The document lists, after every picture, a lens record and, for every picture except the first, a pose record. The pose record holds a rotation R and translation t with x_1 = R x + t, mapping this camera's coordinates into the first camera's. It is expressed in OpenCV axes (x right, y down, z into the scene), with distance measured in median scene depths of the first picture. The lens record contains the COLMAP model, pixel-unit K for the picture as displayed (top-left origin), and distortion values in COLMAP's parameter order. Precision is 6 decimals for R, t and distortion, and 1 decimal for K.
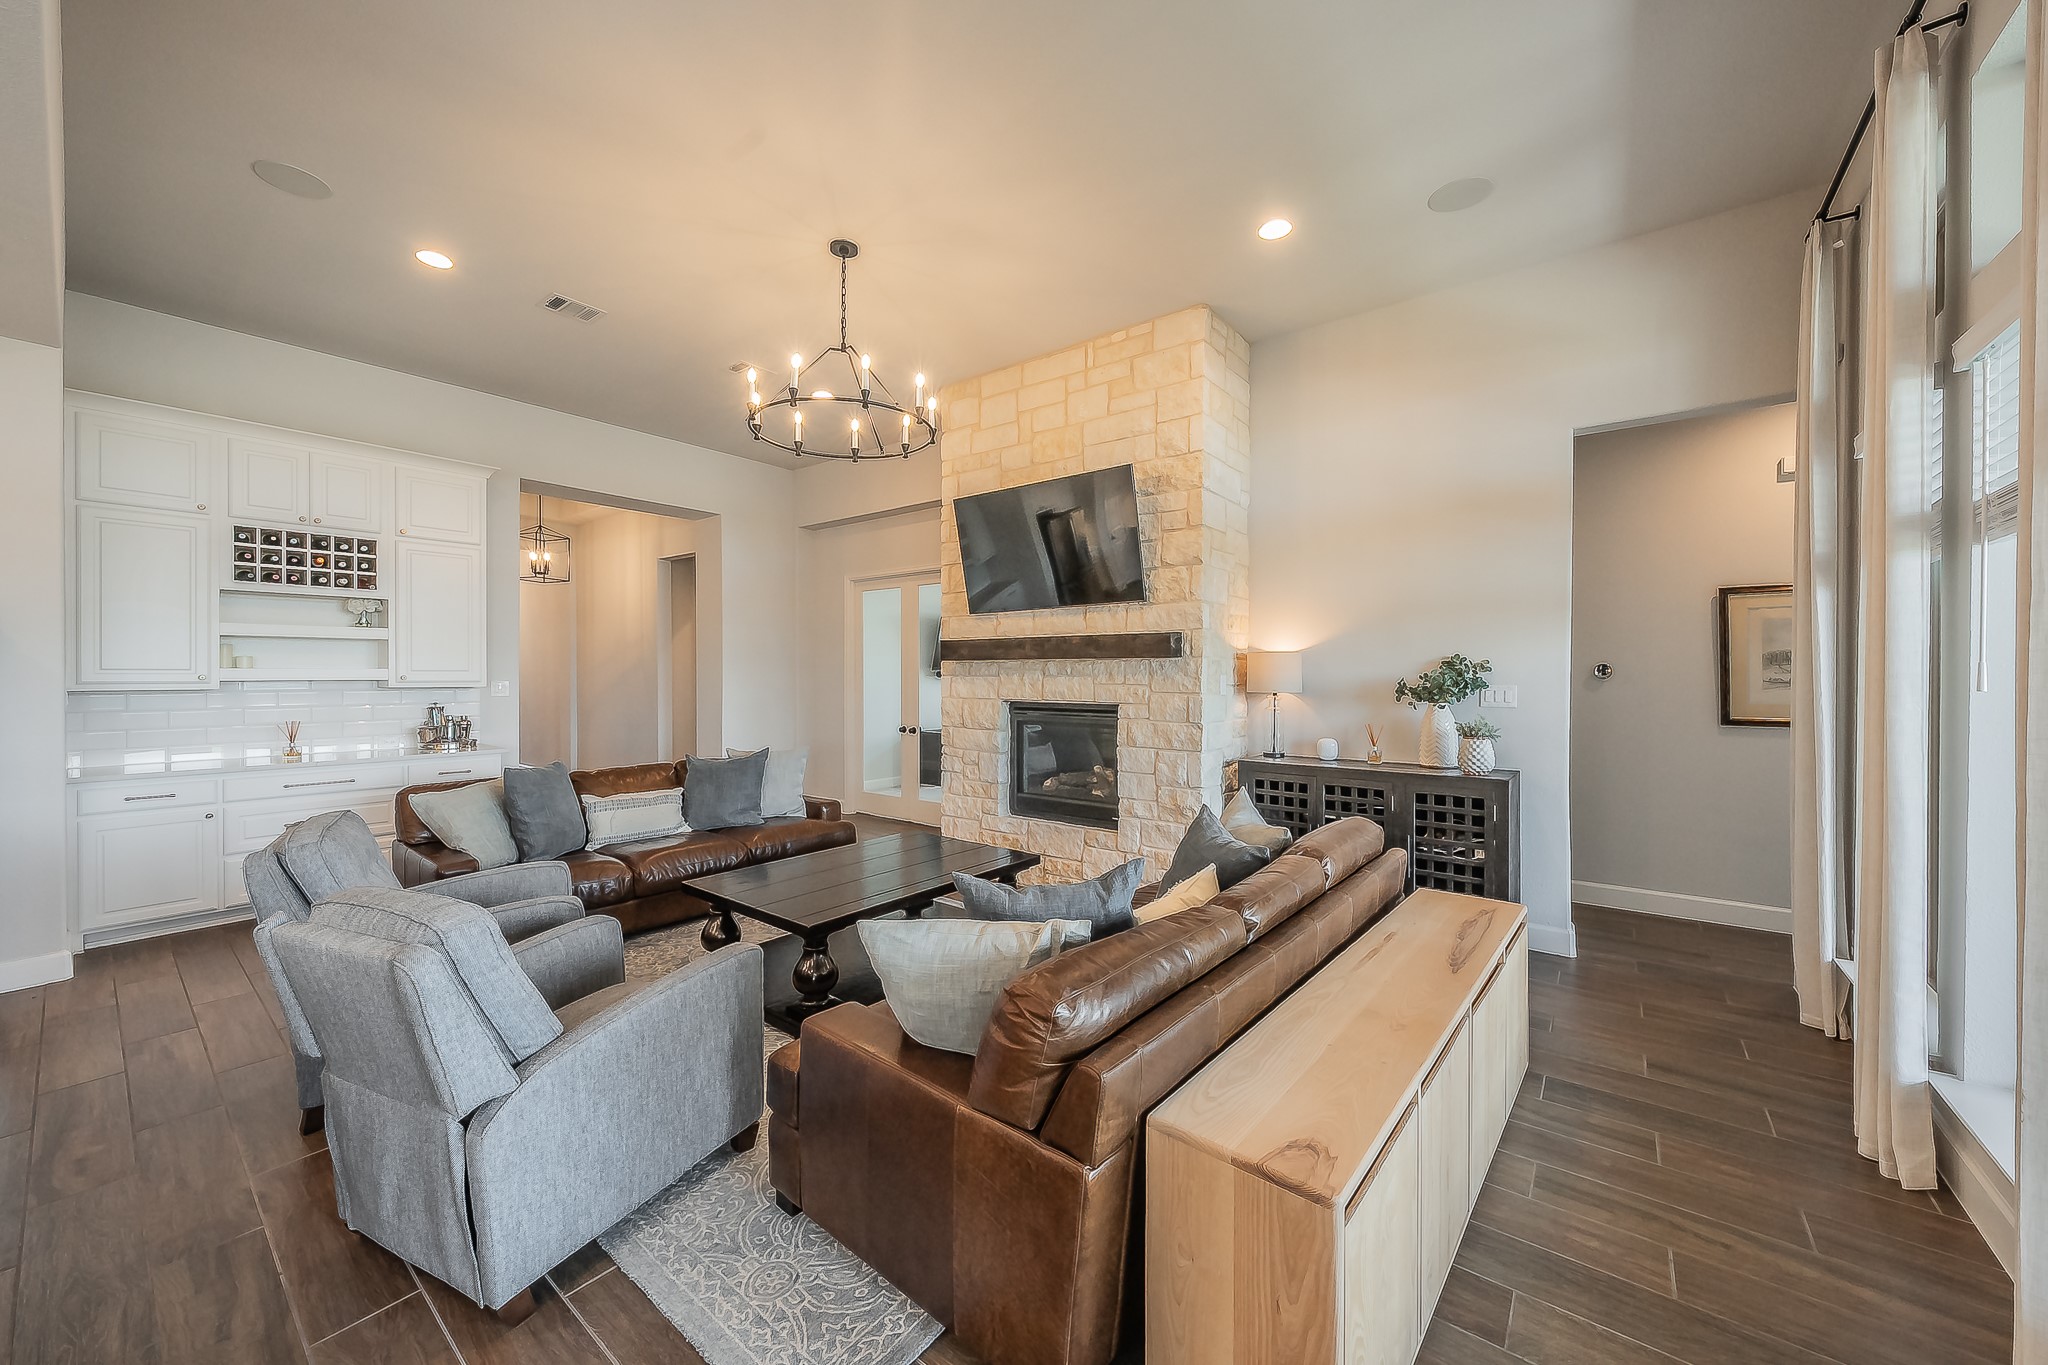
lens RADIAL K [[756.1, 0, 979.1], [0, 756.1, 679.4], [0, 0, 1]] dist [-0.001640, 0.000086]
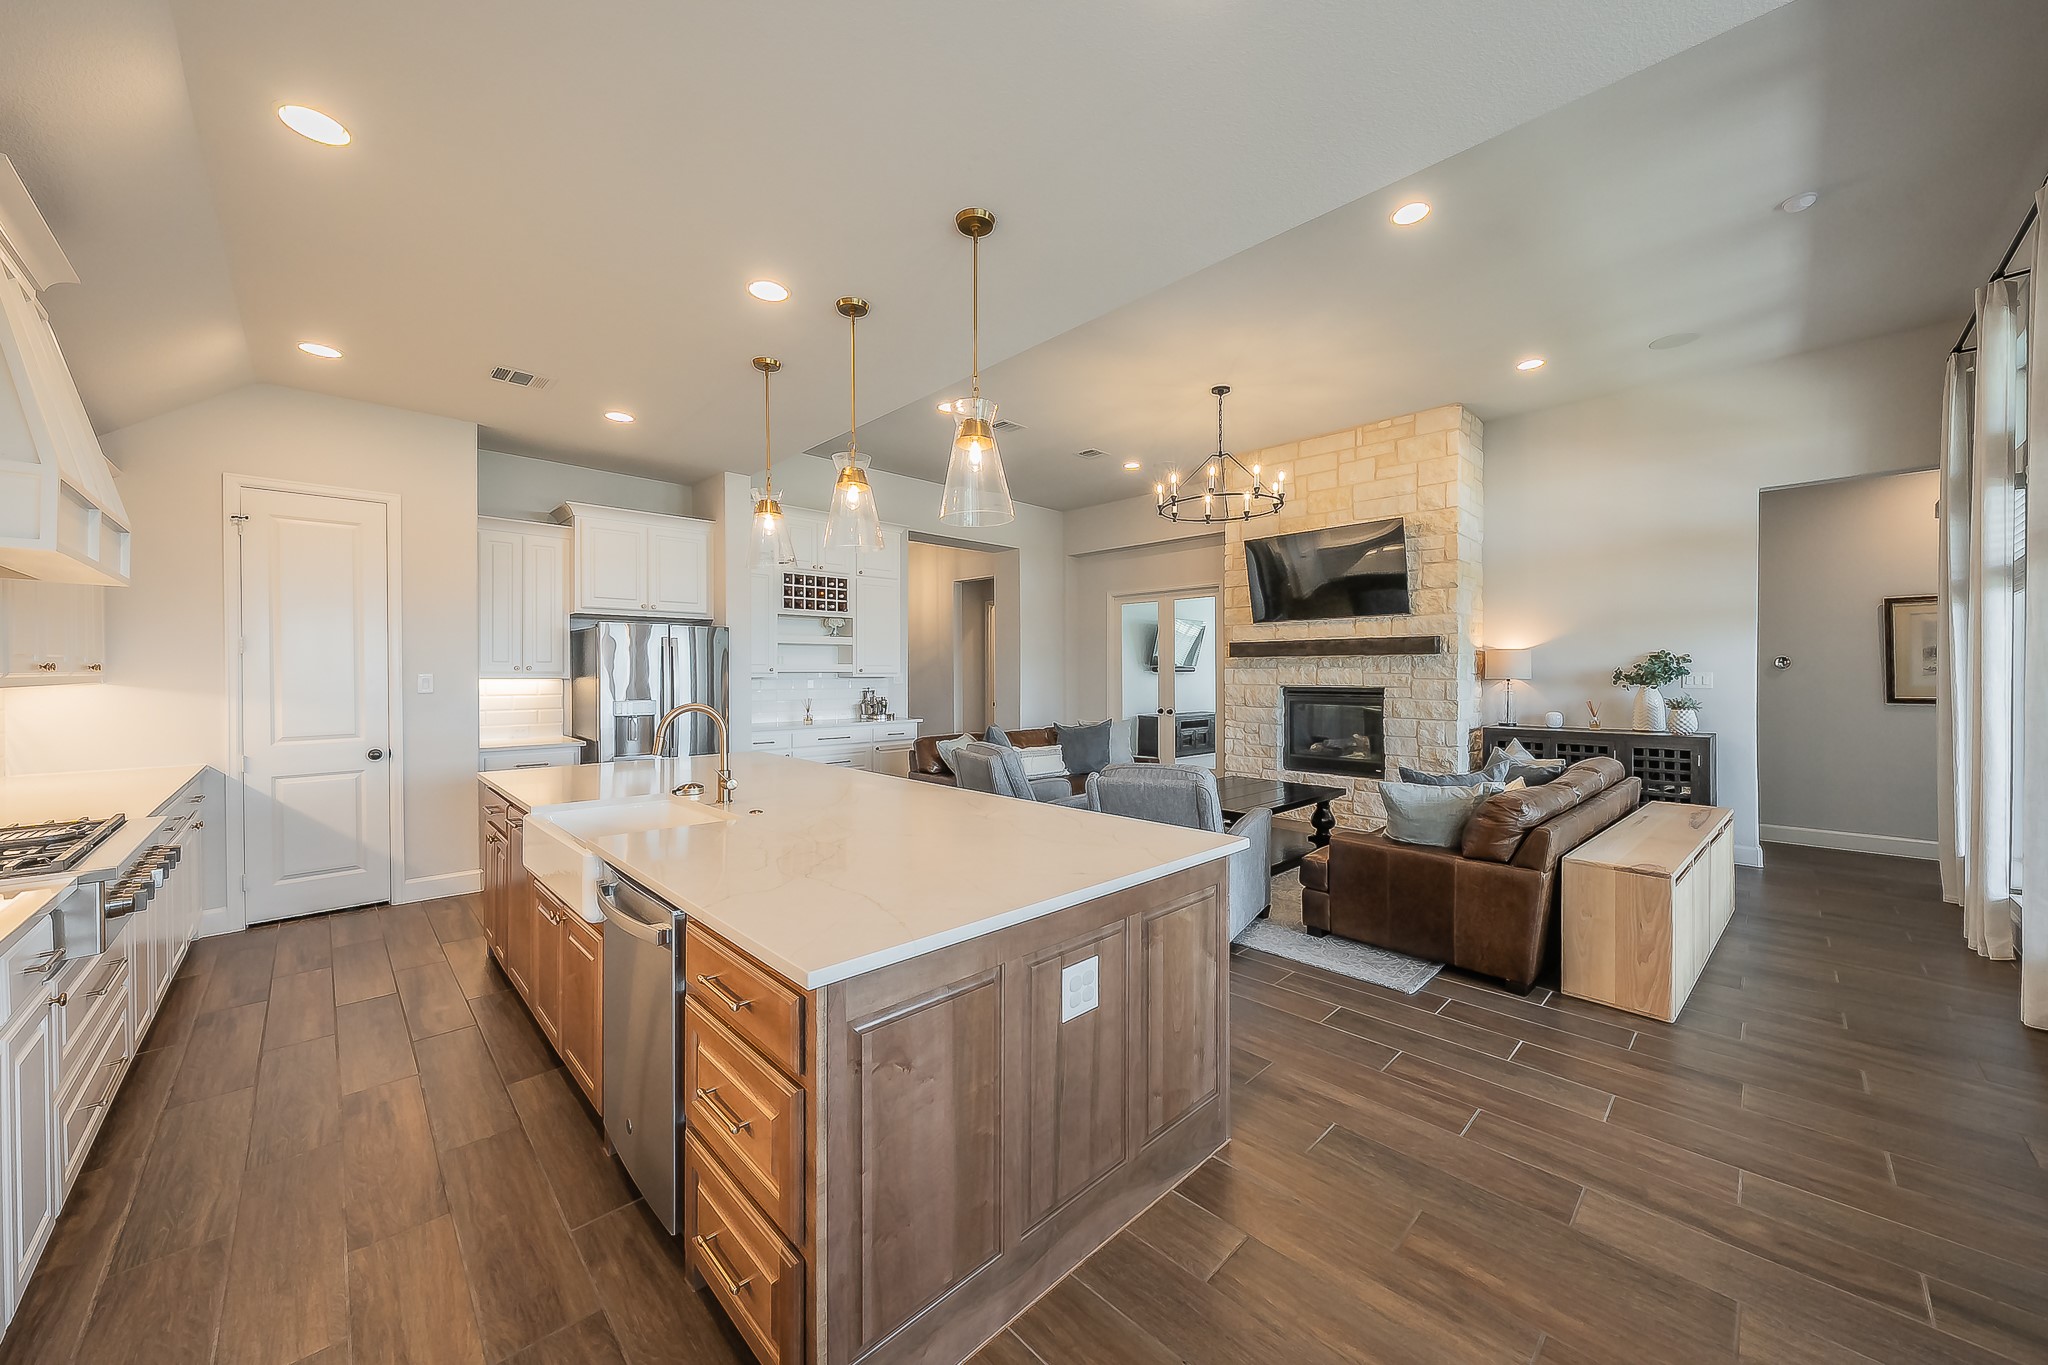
lens RADIAL K [[719.4, 0, 987.8], [0, 719.4, 675.1], [0, 0, 1]] dist [0.001008, -0.000035]
pose [[0.990720, -0.001482, -0.135909, -0.381682], [0.001183, 0.999997, -0.002282, 0.012704], [0.135912, 0.002100, 0.990719, -0.438551]]
